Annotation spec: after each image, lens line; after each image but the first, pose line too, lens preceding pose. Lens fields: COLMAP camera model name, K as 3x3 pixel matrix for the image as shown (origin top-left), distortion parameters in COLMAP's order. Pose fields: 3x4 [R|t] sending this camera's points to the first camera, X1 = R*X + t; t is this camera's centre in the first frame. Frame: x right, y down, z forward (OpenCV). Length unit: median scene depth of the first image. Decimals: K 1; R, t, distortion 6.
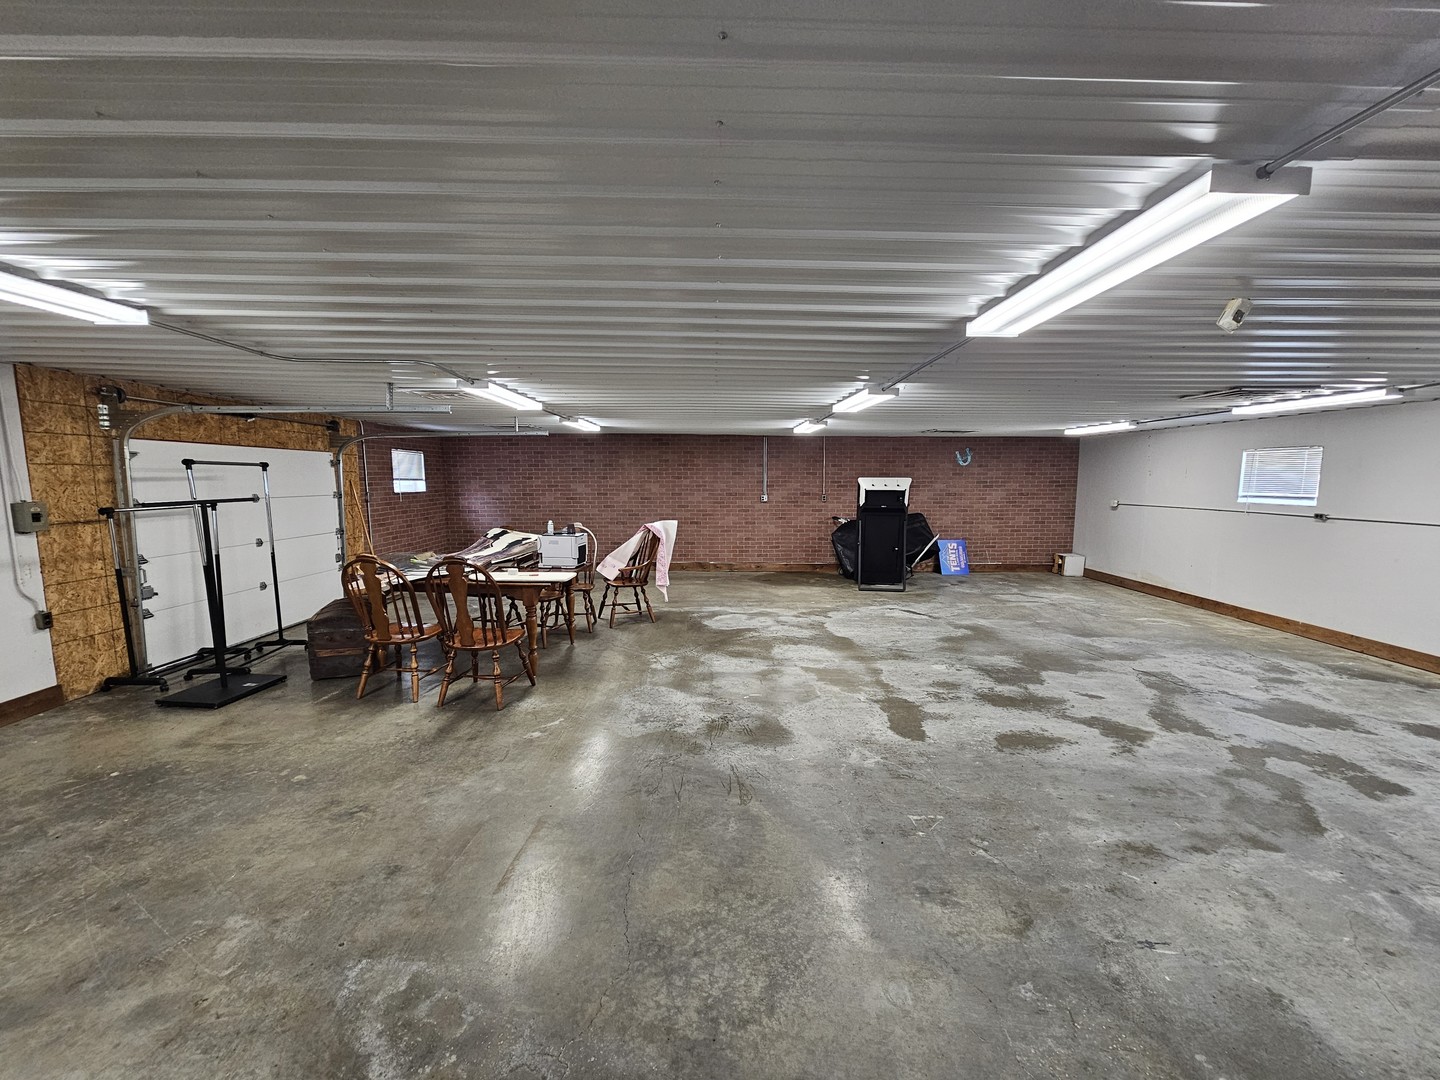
lens RADIAL K [[590.5, 0, 726.5], [0, 590.5, 544.2], [0, 0, 1]] dist [-0.001433, 0.000849]
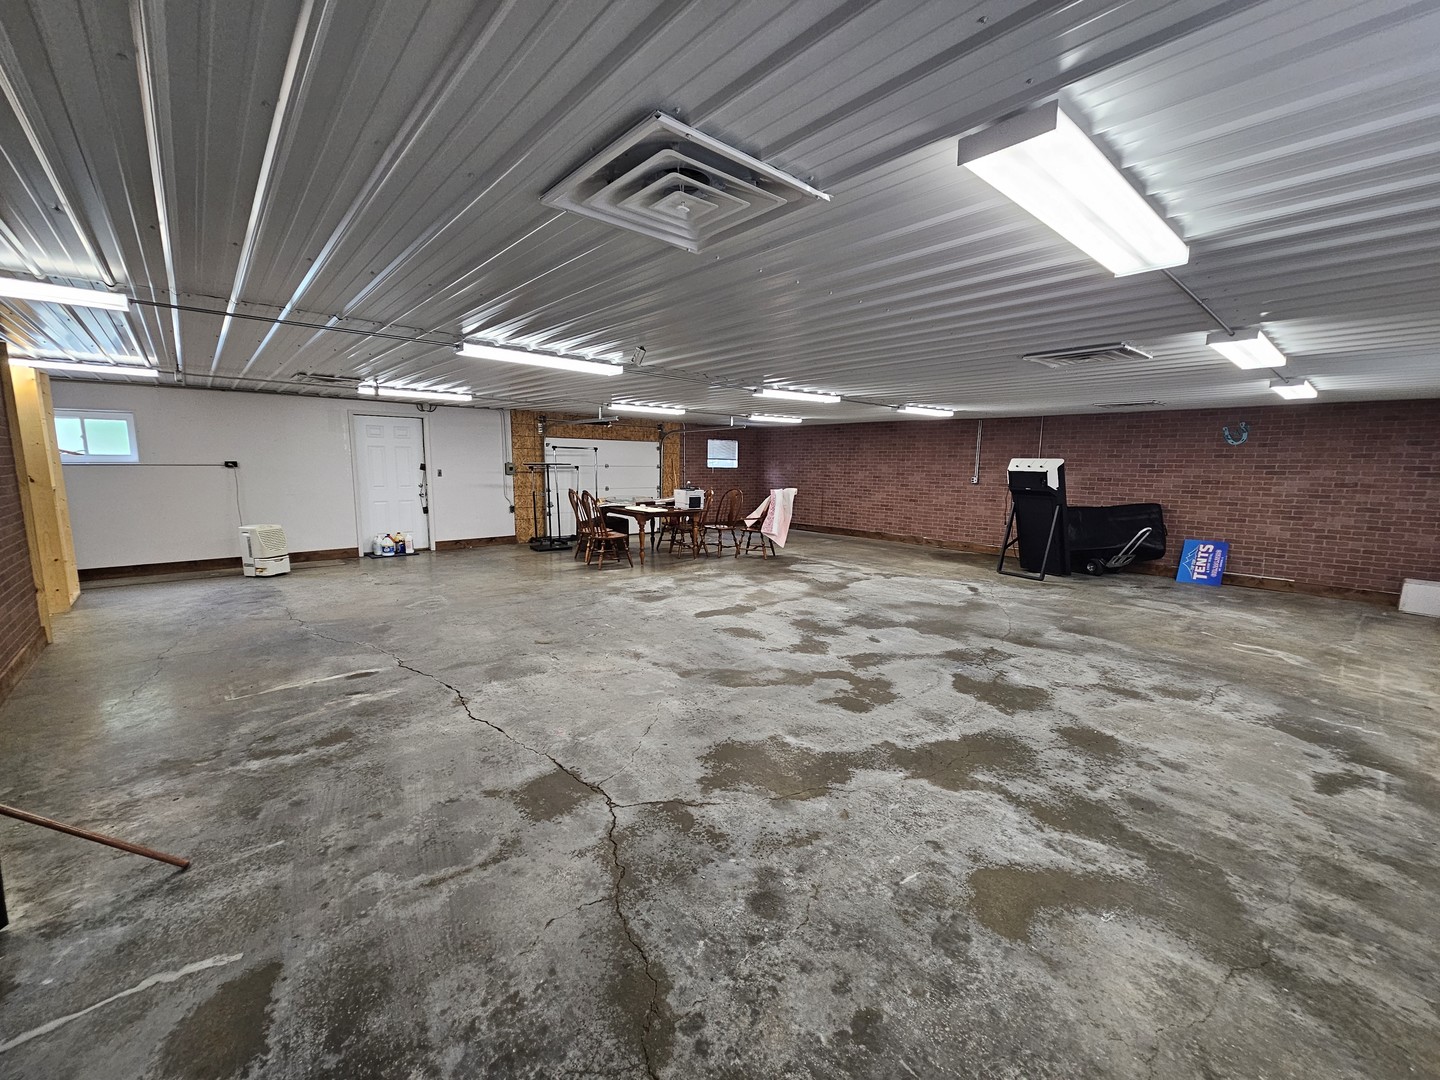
lens RADIAL K [[590.5, 0, 726.5], [0, 590.5, 544.2], [0, 0, 1]] dist [-0.001433, 0.000849]
pose [[0.652822, 0.111773, -0.749220, 1.235756], [-0.097816, 0.993212, 0.062943, 0.023942], [0.751170, 0.032196, 0.659324, 0.004824]]
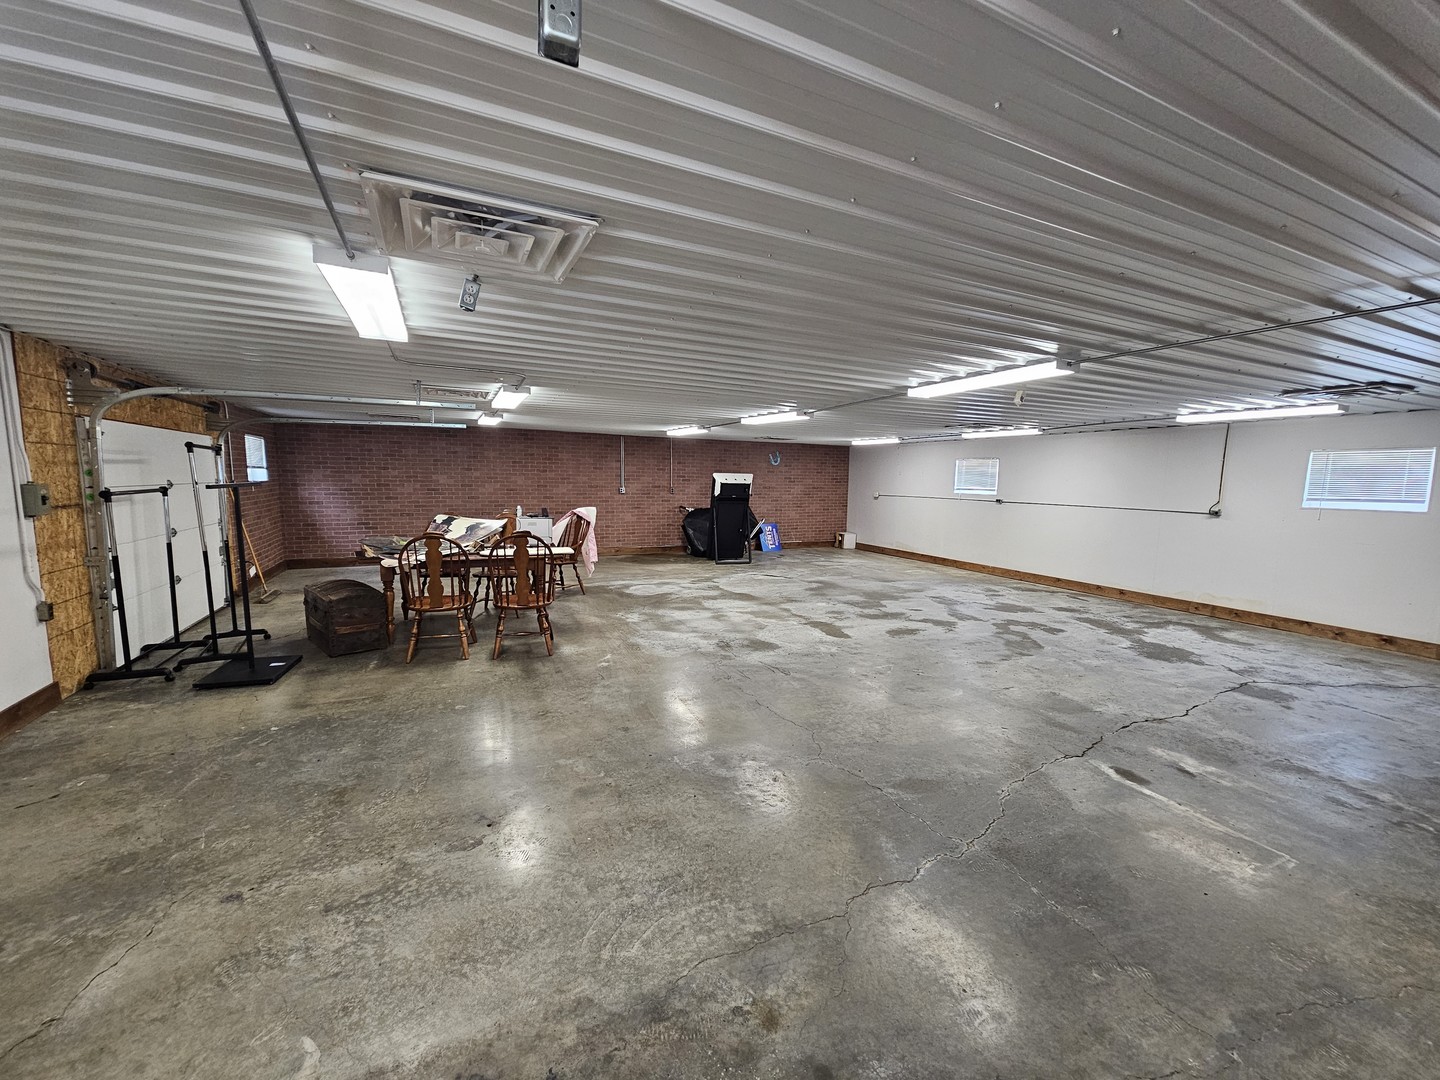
lens RADIAL K [[590.5, 0, 726.5], [0, 590.5, 544.2], [0, 0, 1]] dist [-0.001433, 0.000849]
pose [[0.909644, -0.033847, 0.414008, -0.496617], [0.031689, 0.999425, 0.012081, 0.040139], [-0.414179, 0.002130, 0.910193, -0.248133]]
